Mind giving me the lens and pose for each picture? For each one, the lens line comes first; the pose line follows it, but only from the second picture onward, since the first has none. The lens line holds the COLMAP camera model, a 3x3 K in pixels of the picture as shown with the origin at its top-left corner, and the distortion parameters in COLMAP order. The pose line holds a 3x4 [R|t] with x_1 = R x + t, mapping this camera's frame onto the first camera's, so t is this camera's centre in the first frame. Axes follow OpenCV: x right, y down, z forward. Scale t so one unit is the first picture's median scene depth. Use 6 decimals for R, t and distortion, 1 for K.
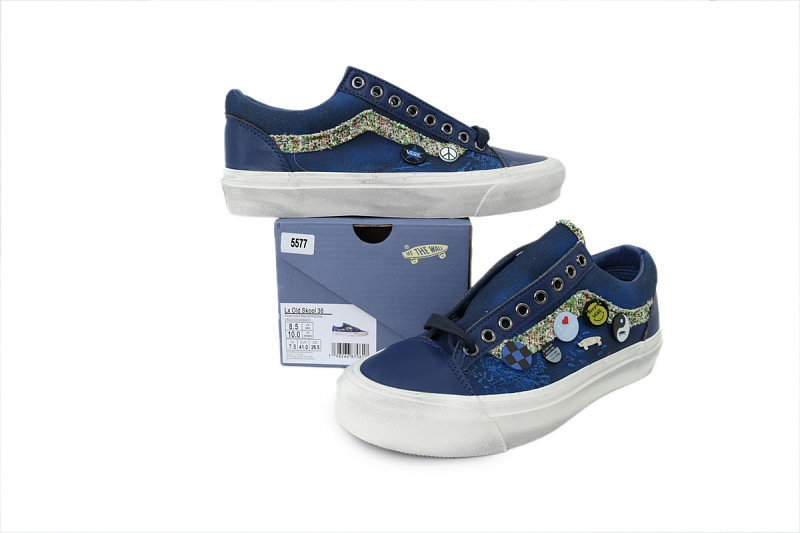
lens RADIAL K [[551.1, 0, 399.5], [0, 551.1, 266.8], [0, 0, 1]] dist [0.079516, -0.000137]
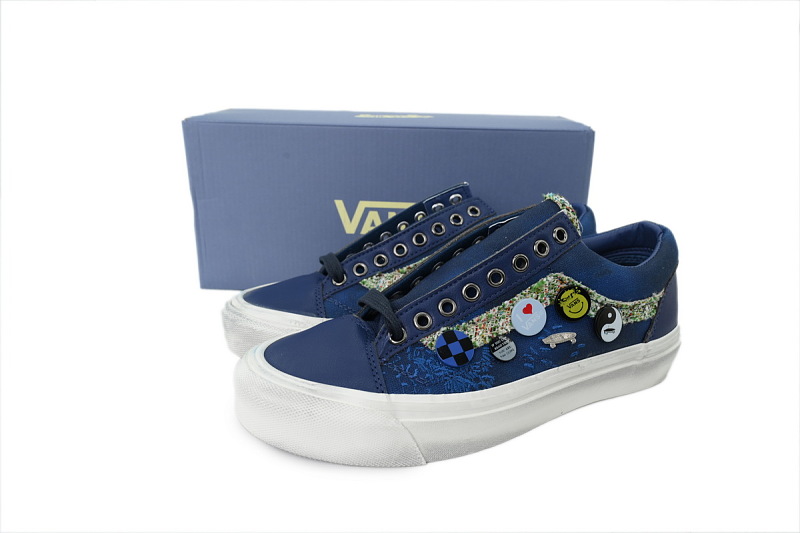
lens RADIAL K [[551.1, 0, 398.4], [0, 551.1, 262.7], [0, 0, 1]] dist [0.079516, -0.000137]
pose [[0.985033, 0.065603, -0.159394, 0.242677], [-0.059027, 0.997212, 0.045646, 0.005339], [0.161944, -0.035554, 0.986159, 0.196368]]
